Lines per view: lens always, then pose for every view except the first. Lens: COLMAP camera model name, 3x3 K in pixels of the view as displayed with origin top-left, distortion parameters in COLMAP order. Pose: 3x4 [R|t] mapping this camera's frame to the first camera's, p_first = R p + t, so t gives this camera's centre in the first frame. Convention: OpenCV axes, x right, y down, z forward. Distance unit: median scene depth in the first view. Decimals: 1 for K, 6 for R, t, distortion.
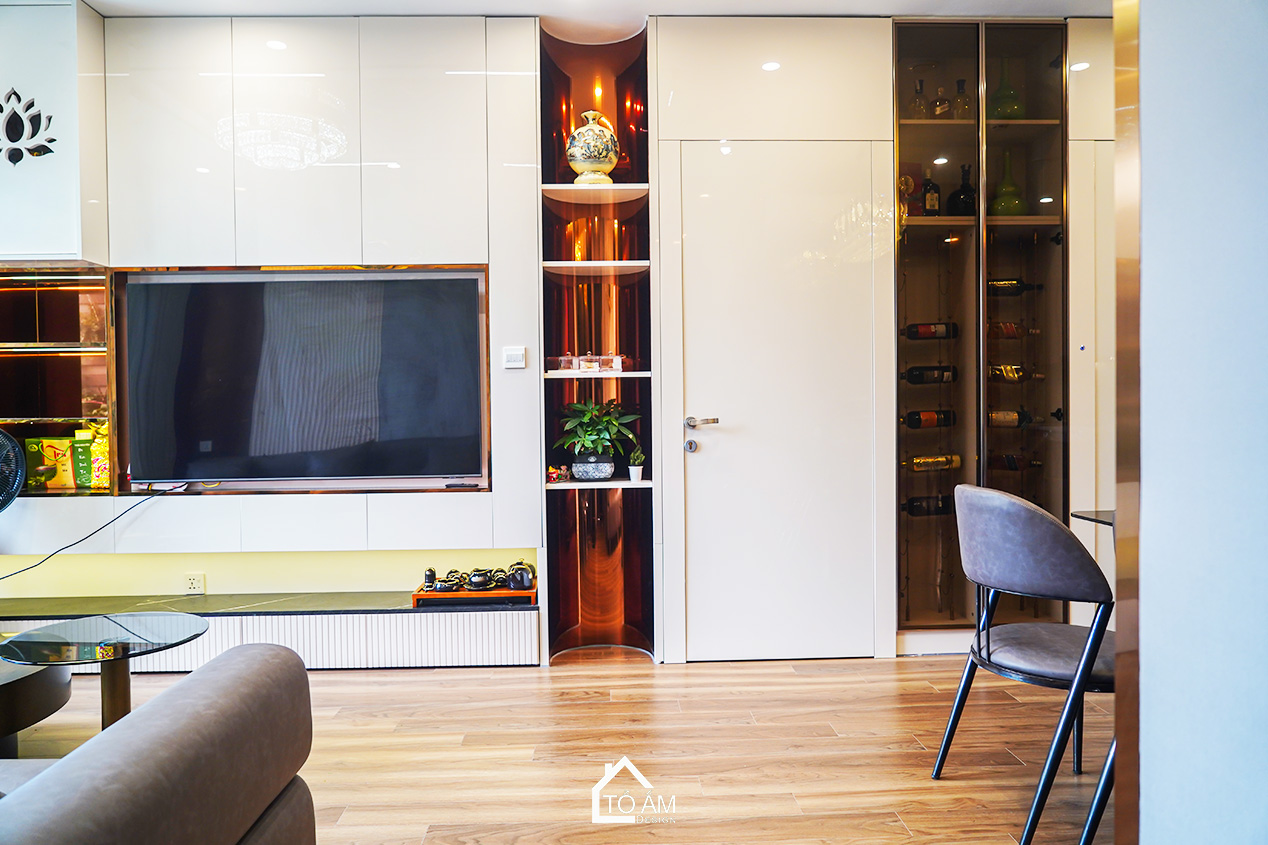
lens RADIAL K [[852.9, 0, 641.2], [0, 852.9, 418.2], [0, 0, 1]] dist [-0.018386, 0.014475]
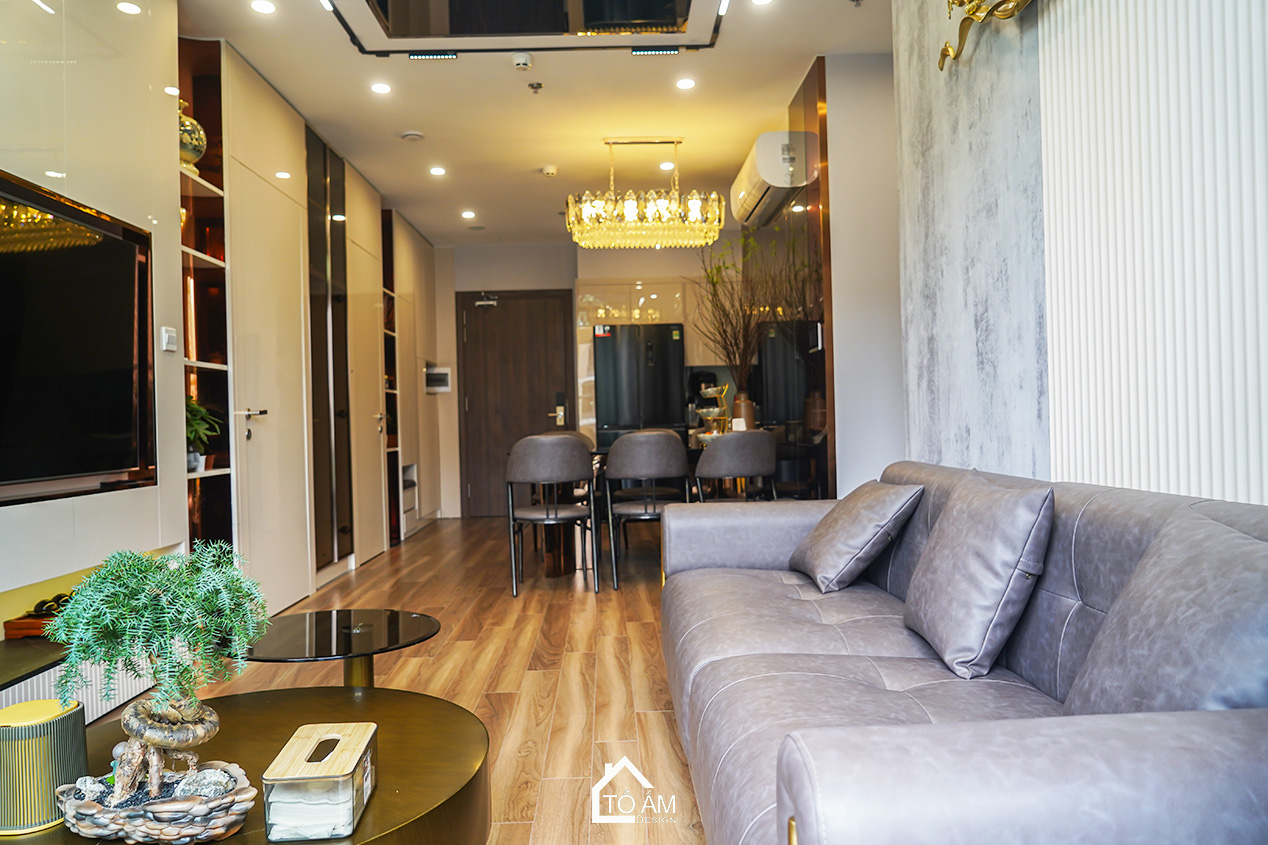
lens RADIAL K [[852.9, 0, 635.7], [0, 852.9, 419.2], [0, 0, 1]] dist [-0.018386, 0.014475]
pose [[-0.005160, 0.015472, 0.999867, -1.076435], [0.026098, 0.999542, -0.015332, 0.043277], [-0.999646, 0.026015, -0.005562, 0.500065]]
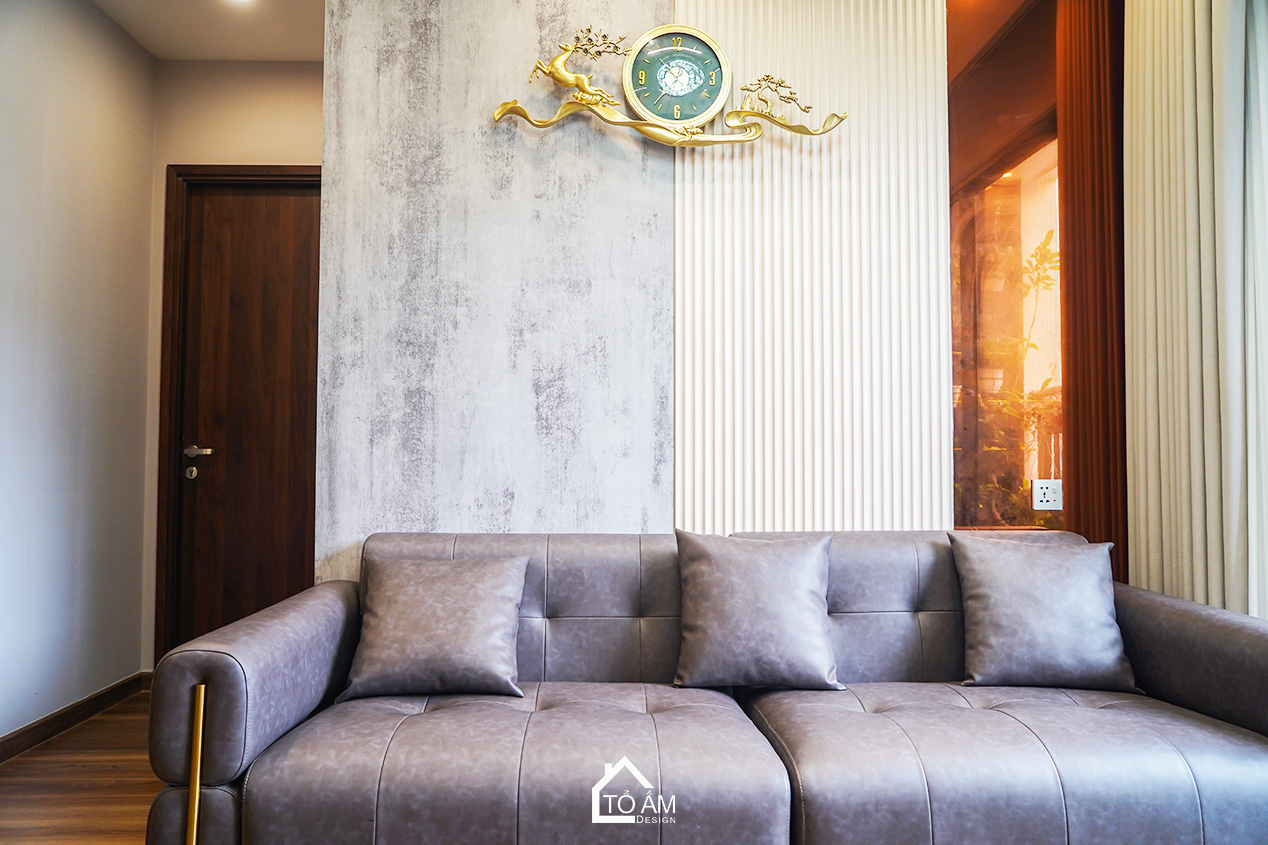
lens RADIAL K [[852.9, 0, 629.7], [0, 852.9, 418.3], [0, 0, 1]] dist [-0.018386, 0.014475]
pose [[-0.999901, 0.013468, 0.003966, -0.459277], [0.013287, 0.999003, -0.042612, 0.017622], [-0.004536, -0.042555, -0.999084, 0.923213]]
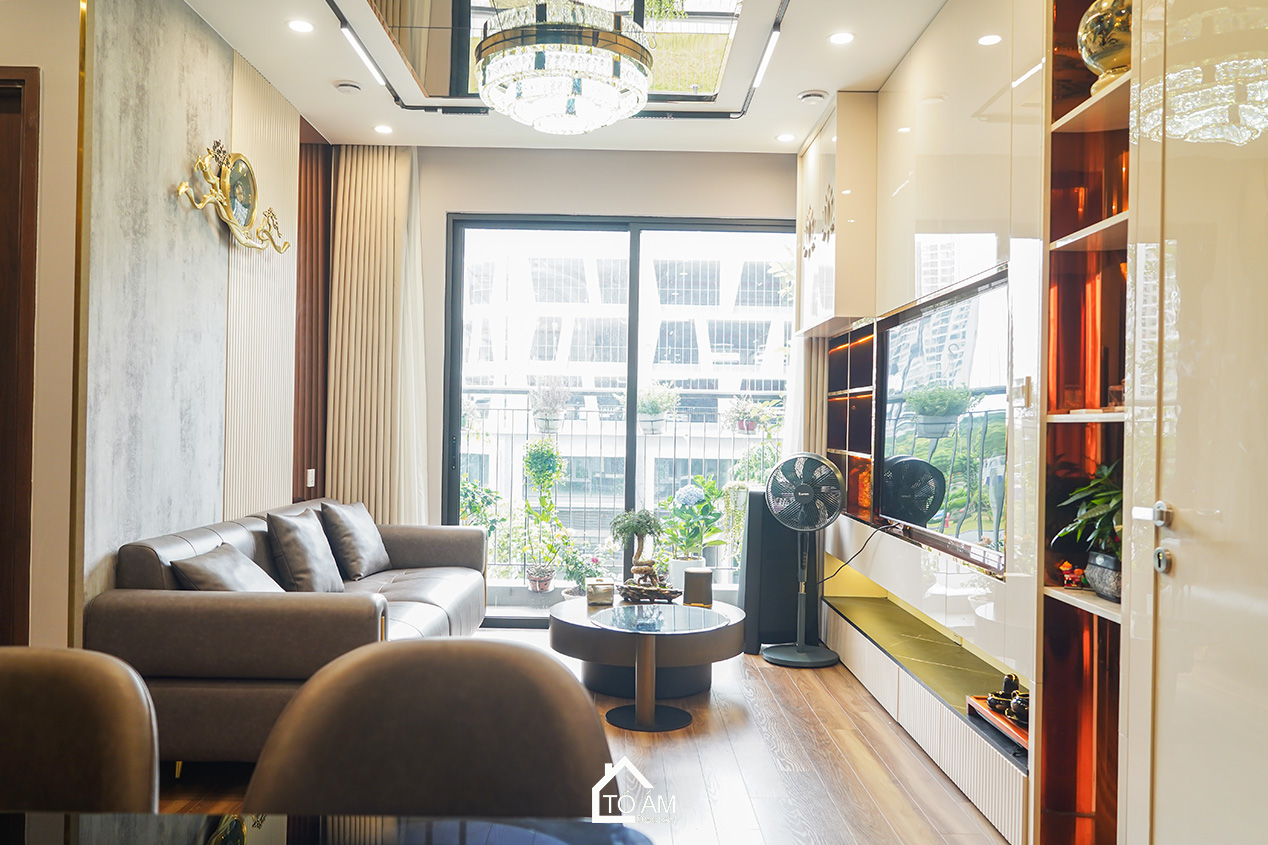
lens RADIAL K [[1018.5, 0, 633.7], [0, 1018.5, 425.4], [0, 0, 1]] dist [0.001794, 0.000044]
pose [[-0.022855, 0.014253, -0.999637, 0.678927], [-0.018676, 0.999718, 0.014681, -0.052909], [0.999564, 0.019005, -0.022582, 0.713073]]
